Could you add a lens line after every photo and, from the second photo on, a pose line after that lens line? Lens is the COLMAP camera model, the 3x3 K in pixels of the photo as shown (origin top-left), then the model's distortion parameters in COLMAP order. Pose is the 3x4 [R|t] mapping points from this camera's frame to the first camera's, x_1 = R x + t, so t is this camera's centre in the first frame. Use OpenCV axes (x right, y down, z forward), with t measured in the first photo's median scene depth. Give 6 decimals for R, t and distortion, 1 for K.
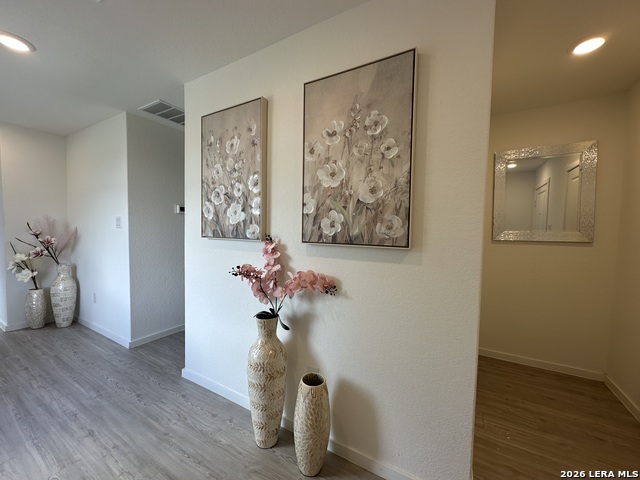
lens RADIAL K [[253.1, 0, 320.0], [0, 253.1, 240.0], [0, 0, 1]] dist [-0.000689, -0.000046]
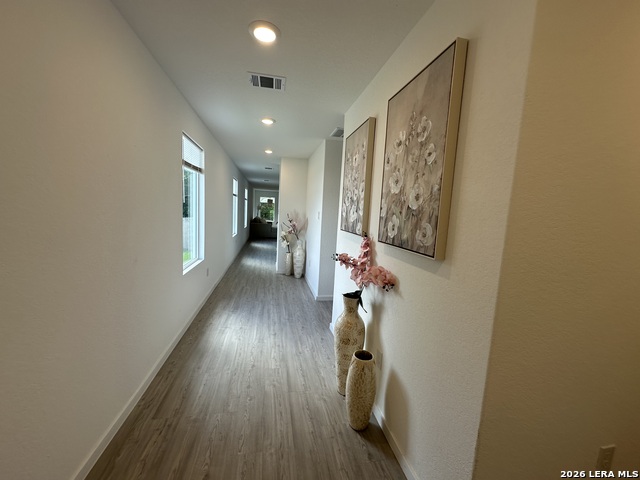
lens RADIAL K [[253.1, 0, 320.0], [0, 253.1, 240.0], [0, 0, 1]] dist [-0.000689, -0.000046]
pose [[0.661640, 0.103379, -0.742661, 0.663301], [-0.077388, 0.994576, 0.069500, -0.061097], [0.745817, 0.011489, 0.666052, 0.036719]]
